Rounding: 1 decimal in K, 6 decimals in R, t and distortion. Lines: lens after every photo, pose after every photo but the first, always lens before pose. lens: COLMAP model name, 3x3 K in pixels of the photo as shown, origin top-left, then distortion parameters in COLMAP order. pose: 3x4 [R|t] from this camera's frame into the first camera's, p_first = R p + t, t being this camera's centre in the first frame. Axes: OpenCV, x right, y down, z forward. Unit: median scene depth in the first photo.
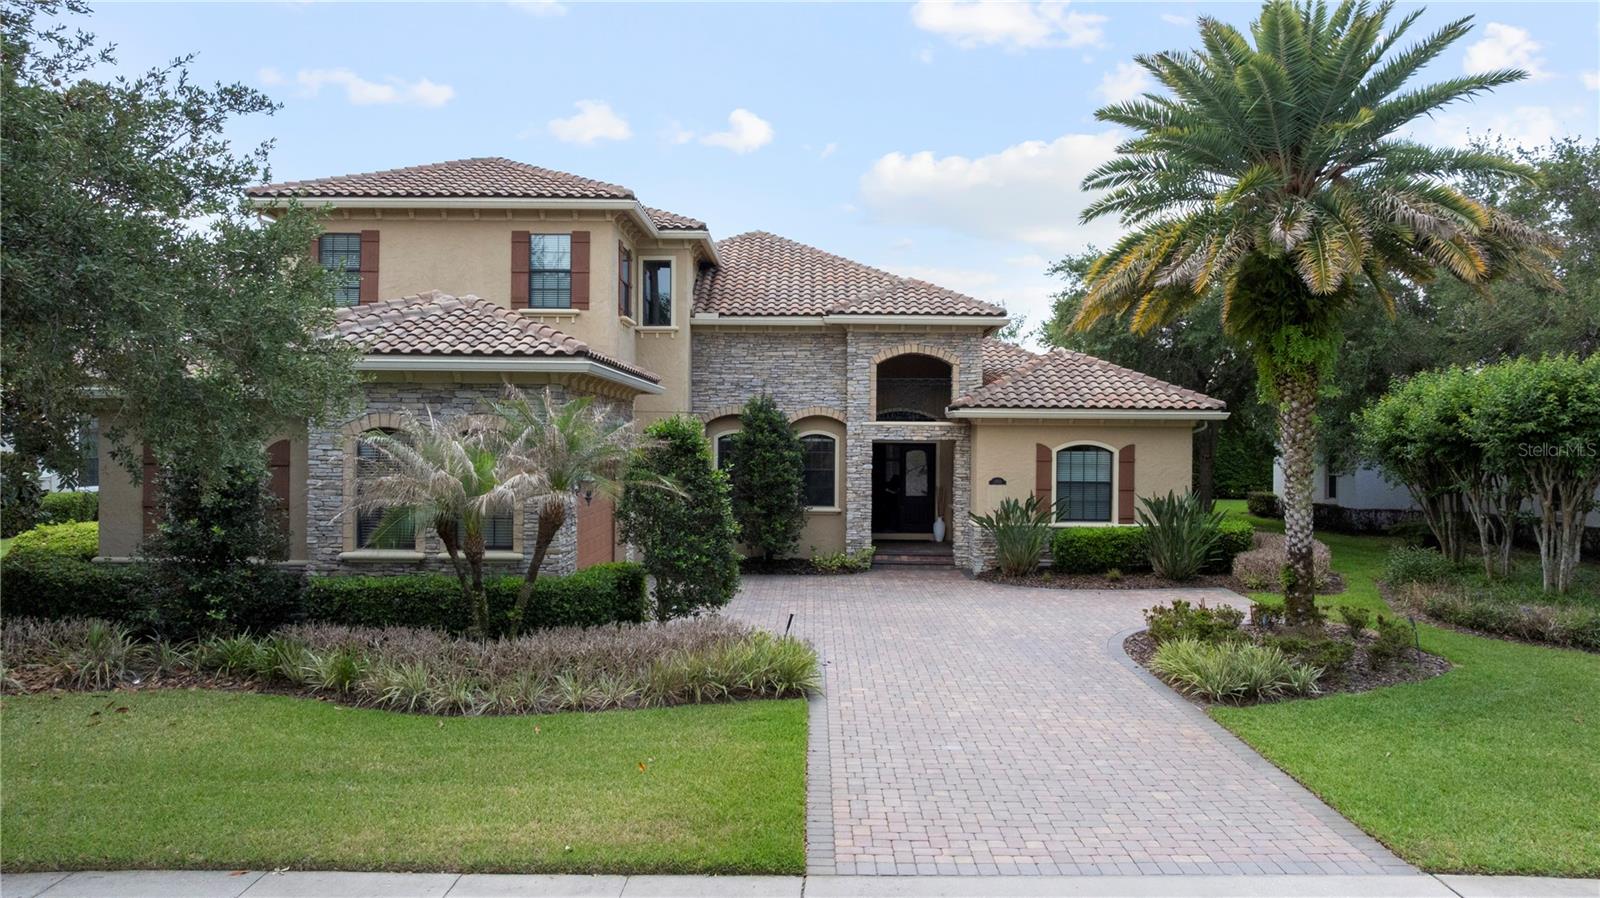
lens RADIAL K [[1137.8, 0, 801.5], [0, 1137.8, 448.5], [0, 0, 1]] dist [-0.008404, 0.006780]
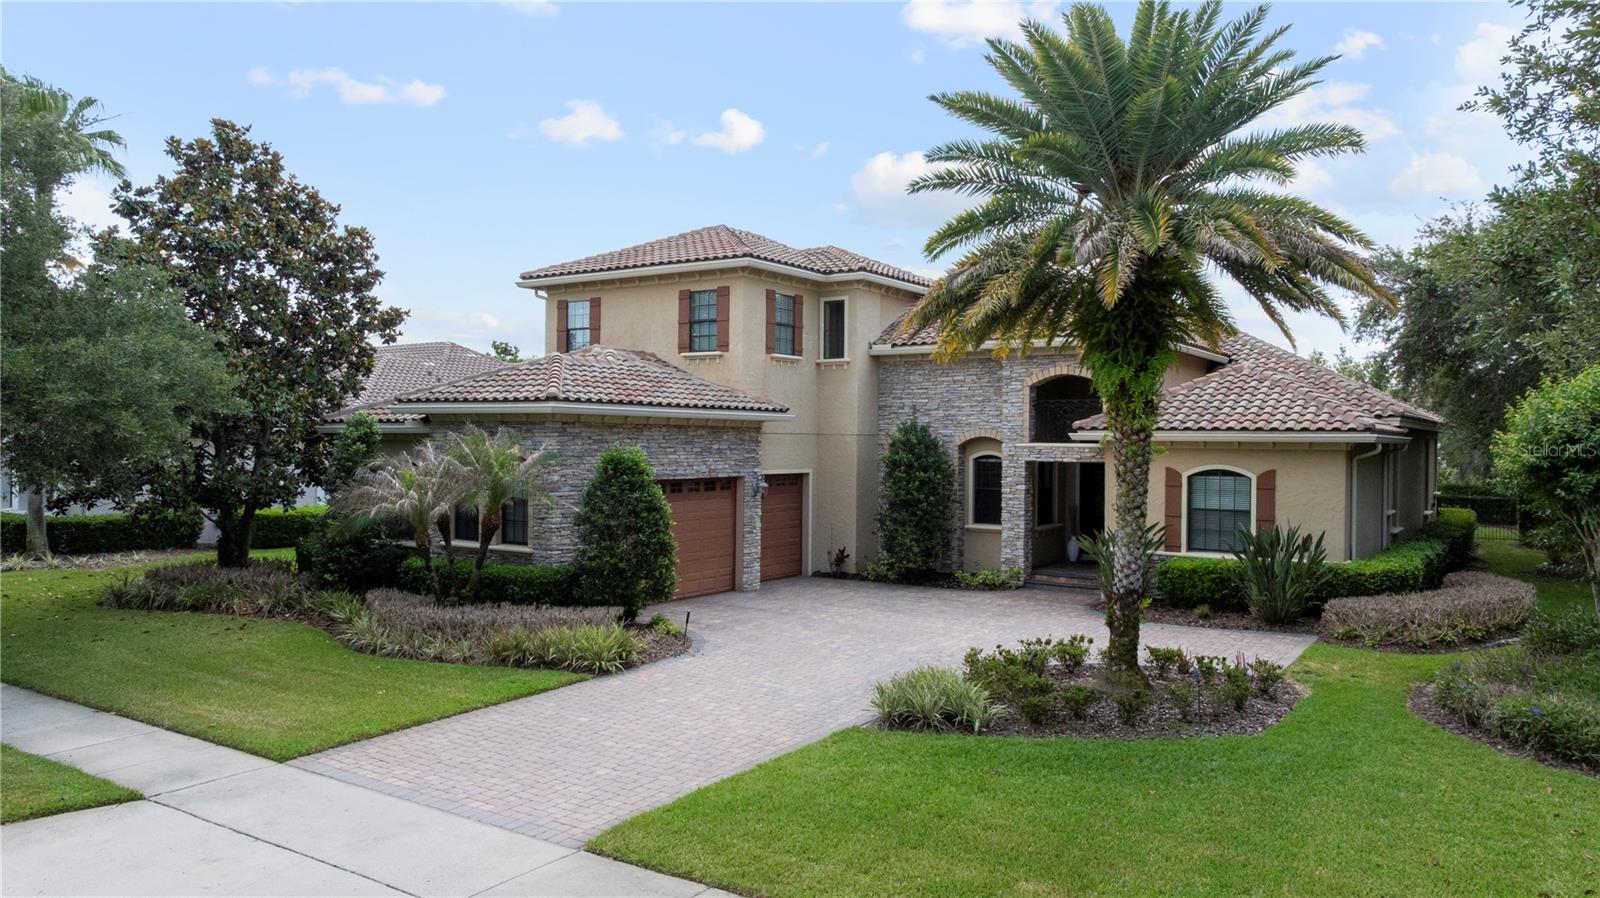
lens RADIAL K [[1137.8, 0, 805.4], [0, 1137.8, 446.9], [0, 0, 1]] dist [-0.008404, 0.006780]
pose [[0.821736, 0.004528, -0.569851, 0.498881], [-0.007986, 0.999962, -0.003570, -0.015616], [0.569813, 0.007484, 0.821740, 0.053680]]
